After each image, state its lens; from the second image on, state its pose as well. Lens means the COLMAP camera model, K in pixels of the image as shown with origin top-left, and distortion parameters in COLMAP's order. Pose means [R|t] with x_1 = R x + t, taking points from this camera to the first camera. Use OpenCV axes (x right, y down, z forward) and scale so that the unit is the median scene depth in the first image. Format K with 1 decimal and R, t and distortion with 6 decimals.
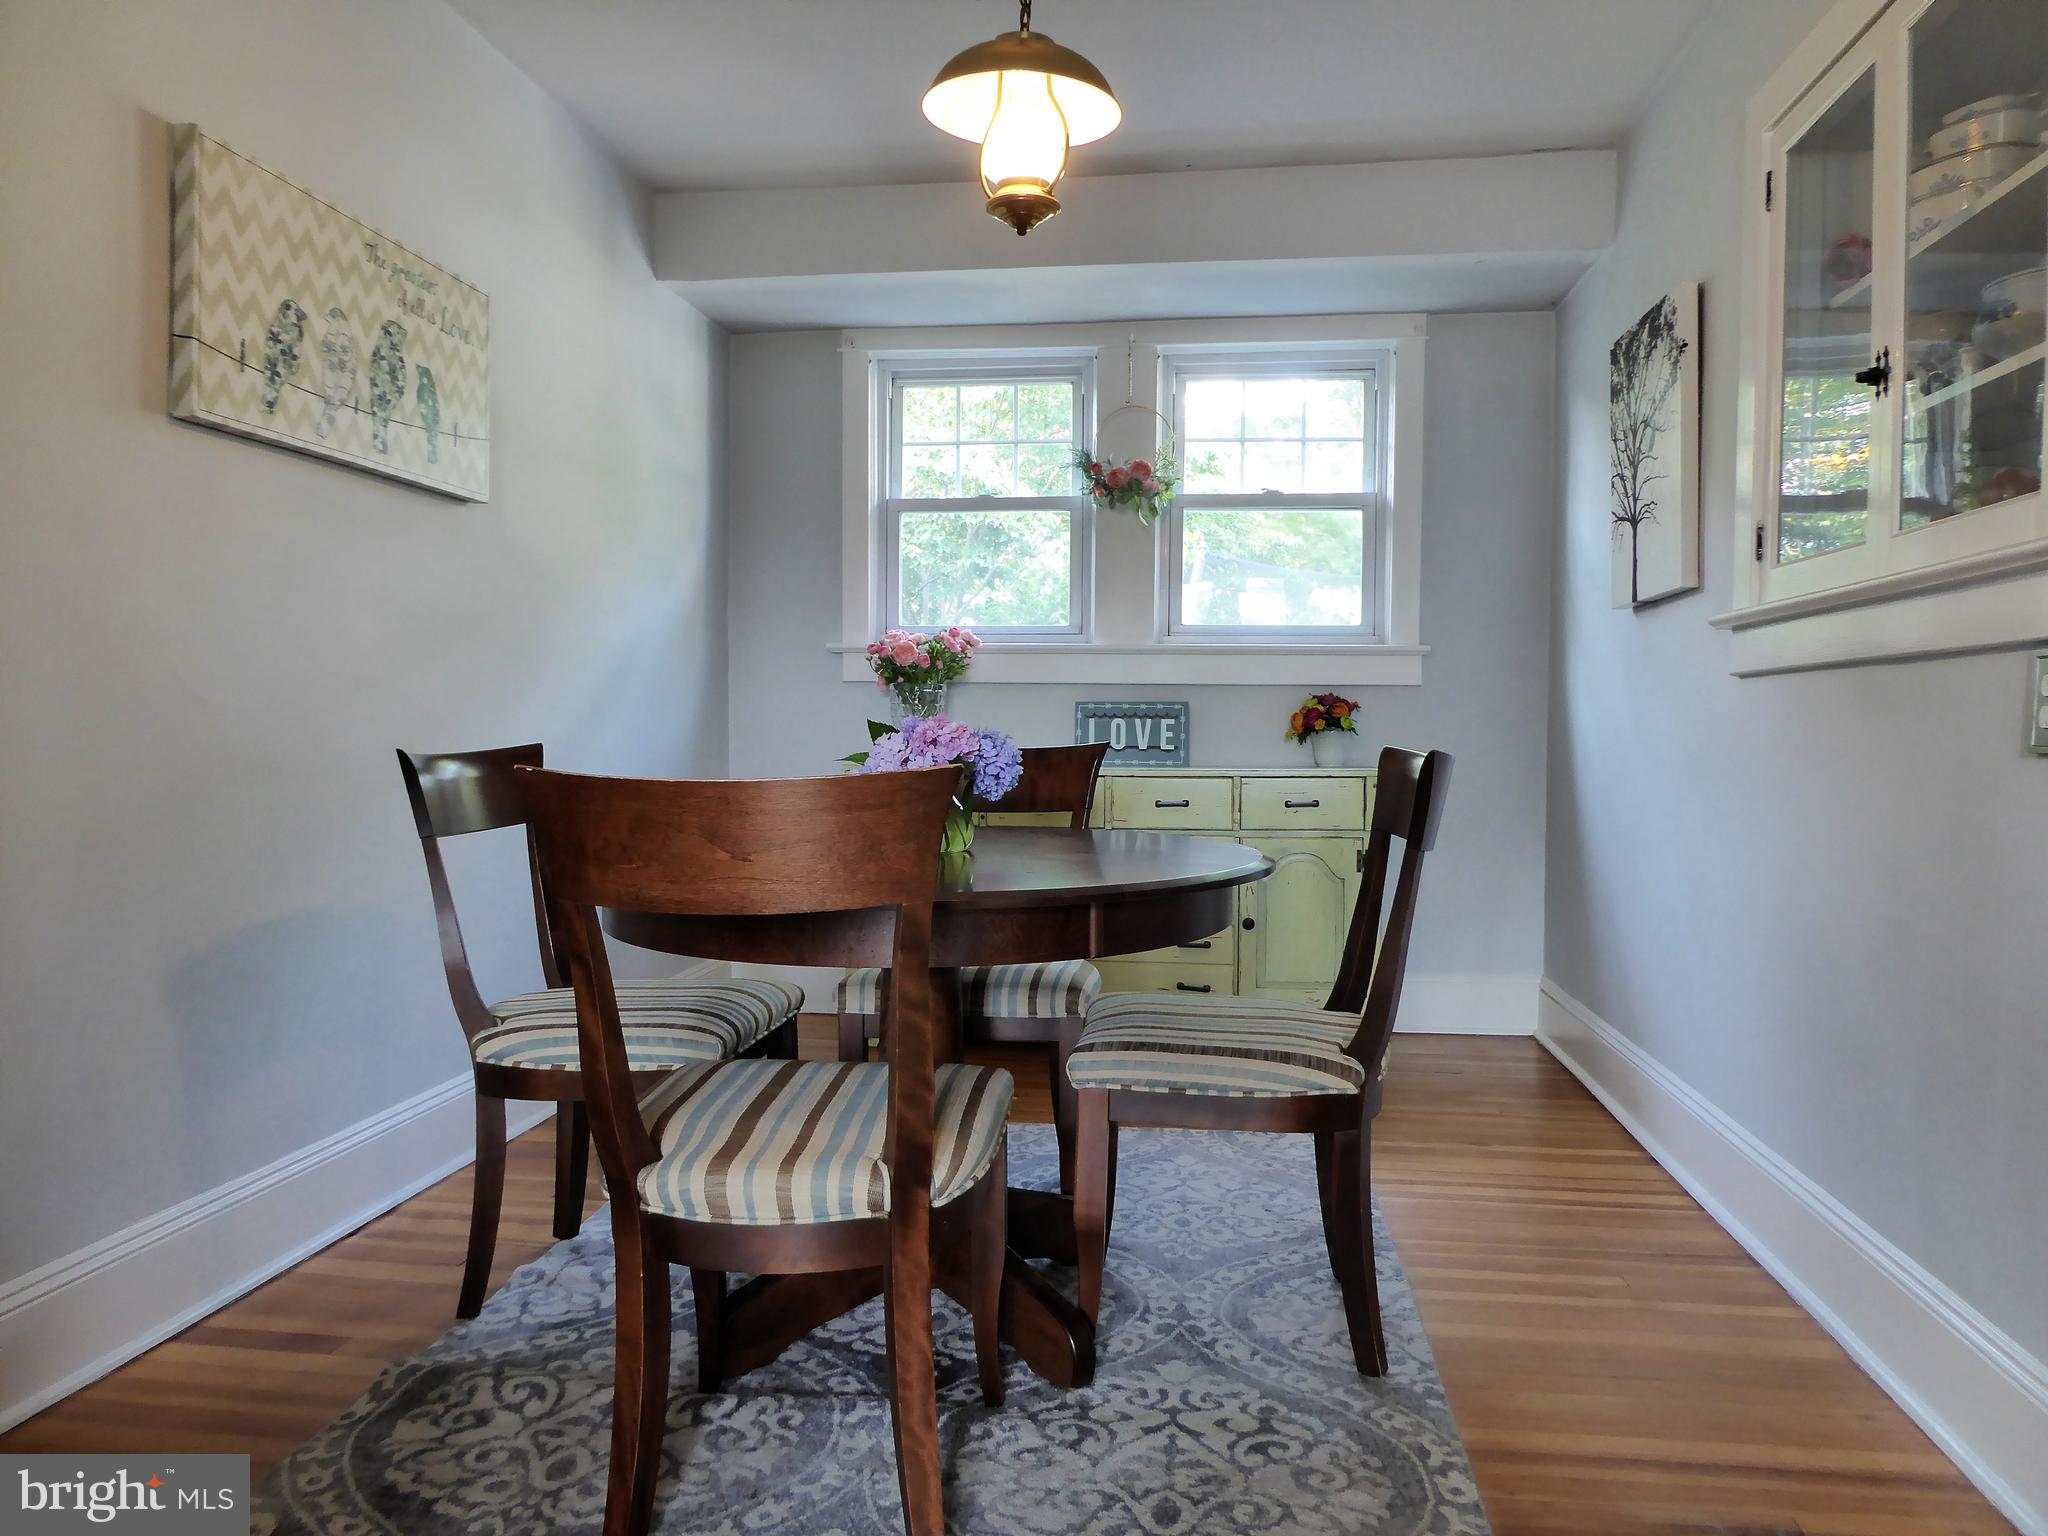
lens RADIAL K [[1433.7, 0, 1058.1], [0, 1433.7, 762.8], [0, 0, 1]] dist [-0.049110, 0.024154]
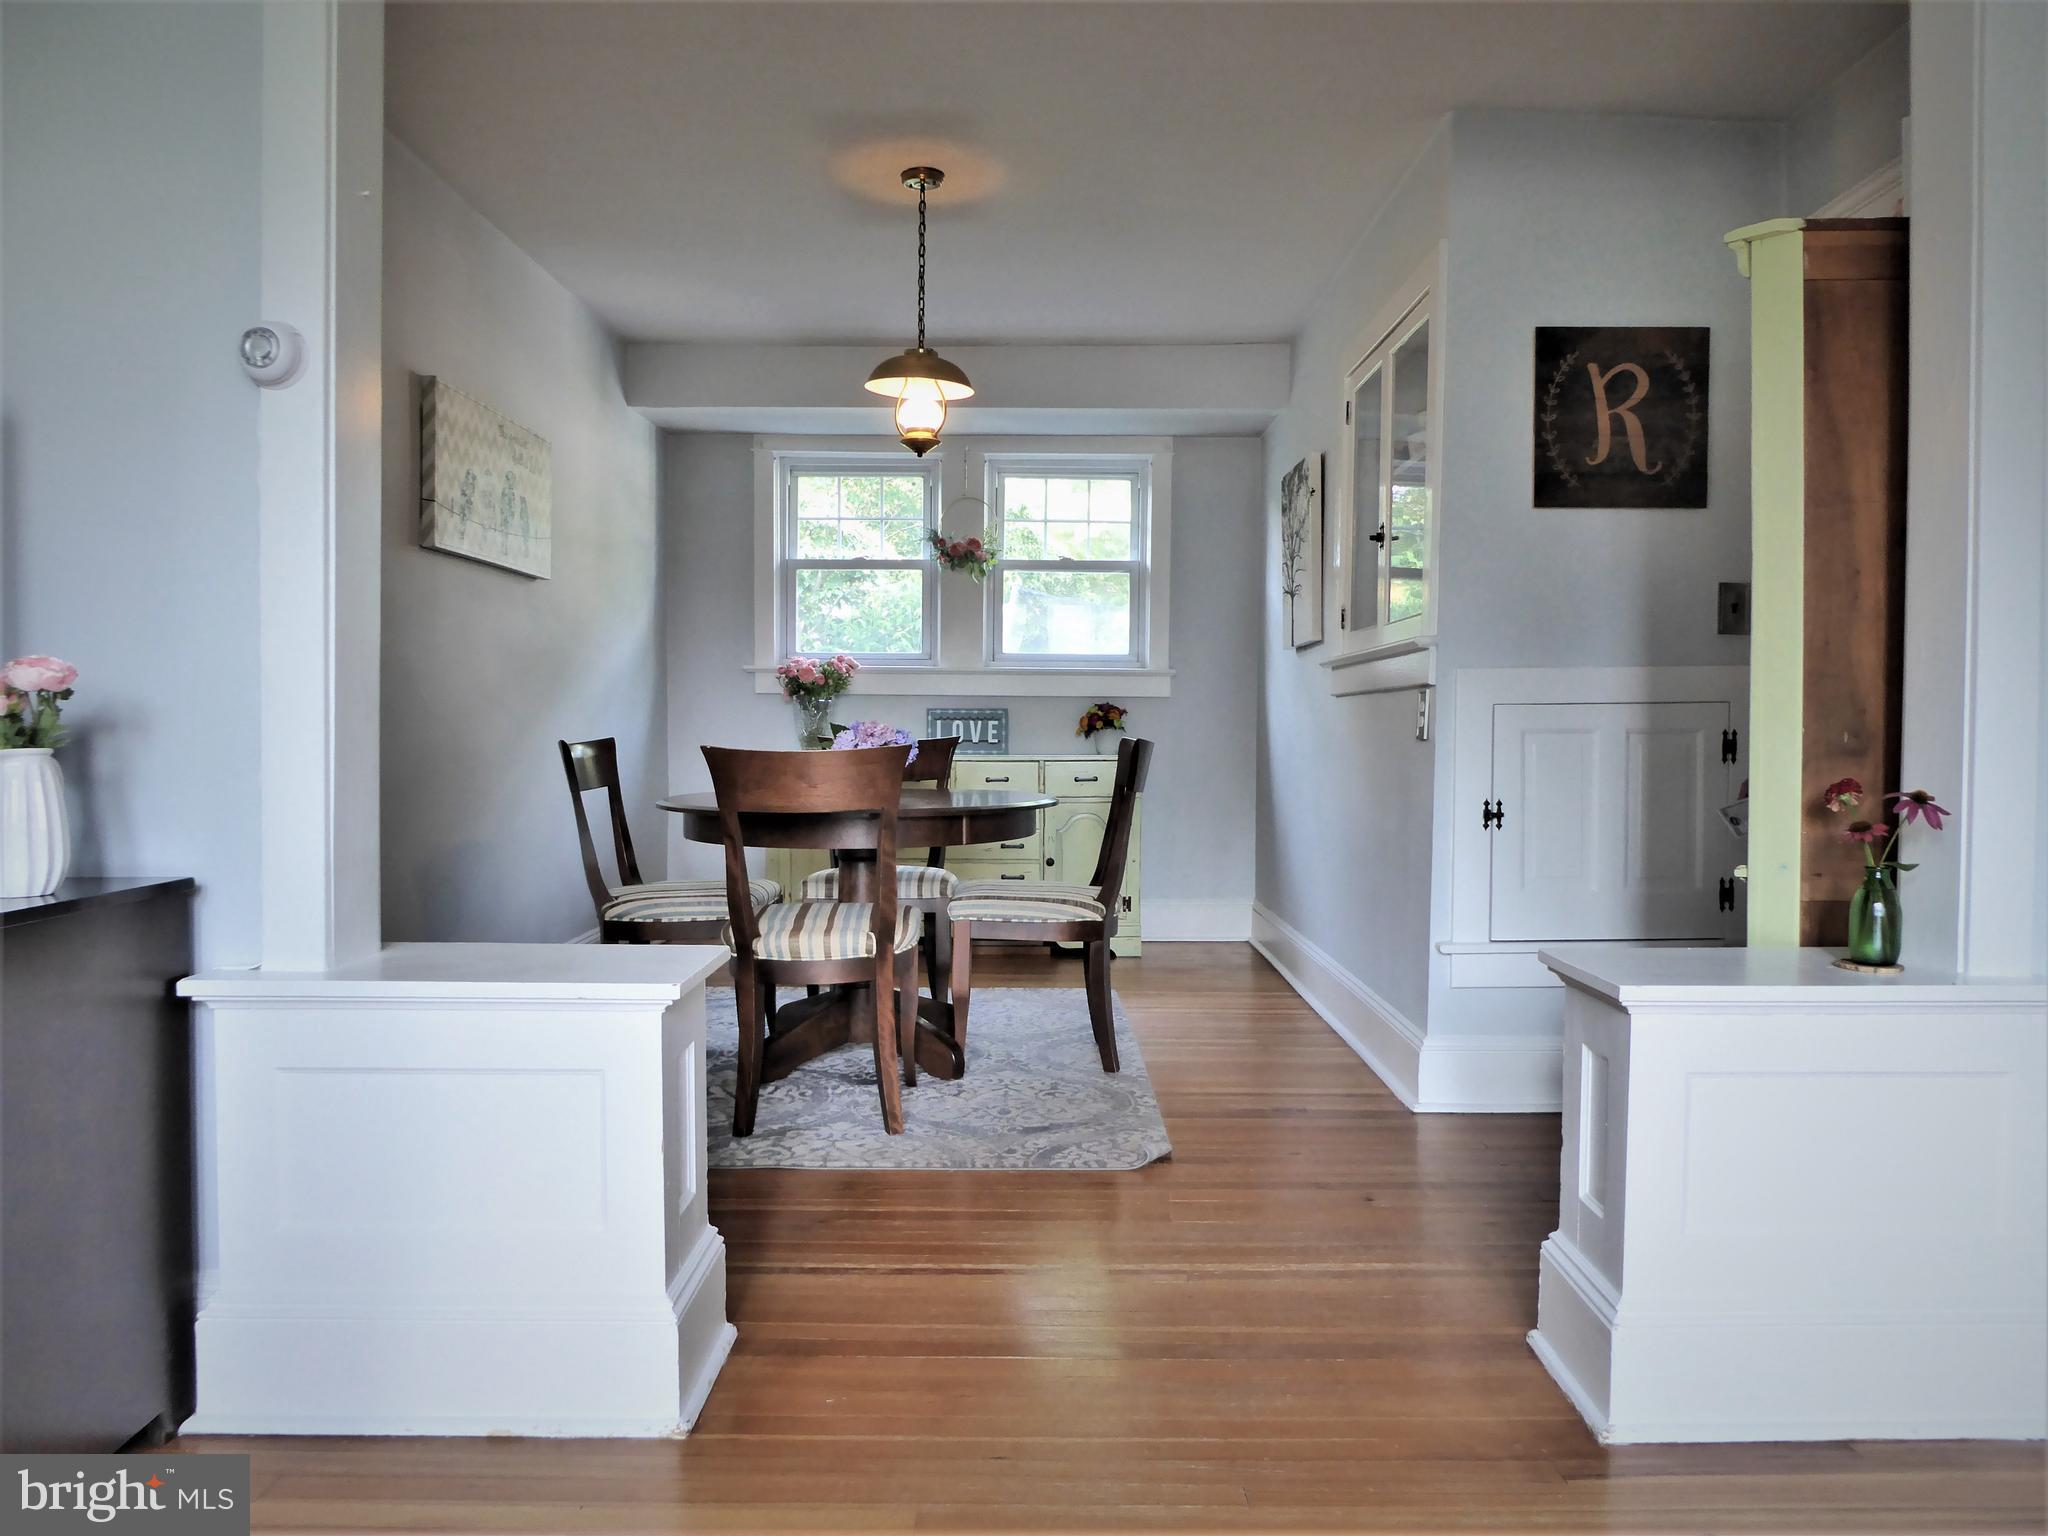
lens RADIAL K [[1433.7, 0, 1041.7], [0, 1433.7, 766.2], [0, 0, 1]] dist [-0.049110, 0.024154]
pose [[0.992953, -0.004642, 0.118421, -0.066481], [0.004273, 0.999985, 0.003376, 0.014688], [-0.118435, -0.002846, 0.992958, -0.624151]]
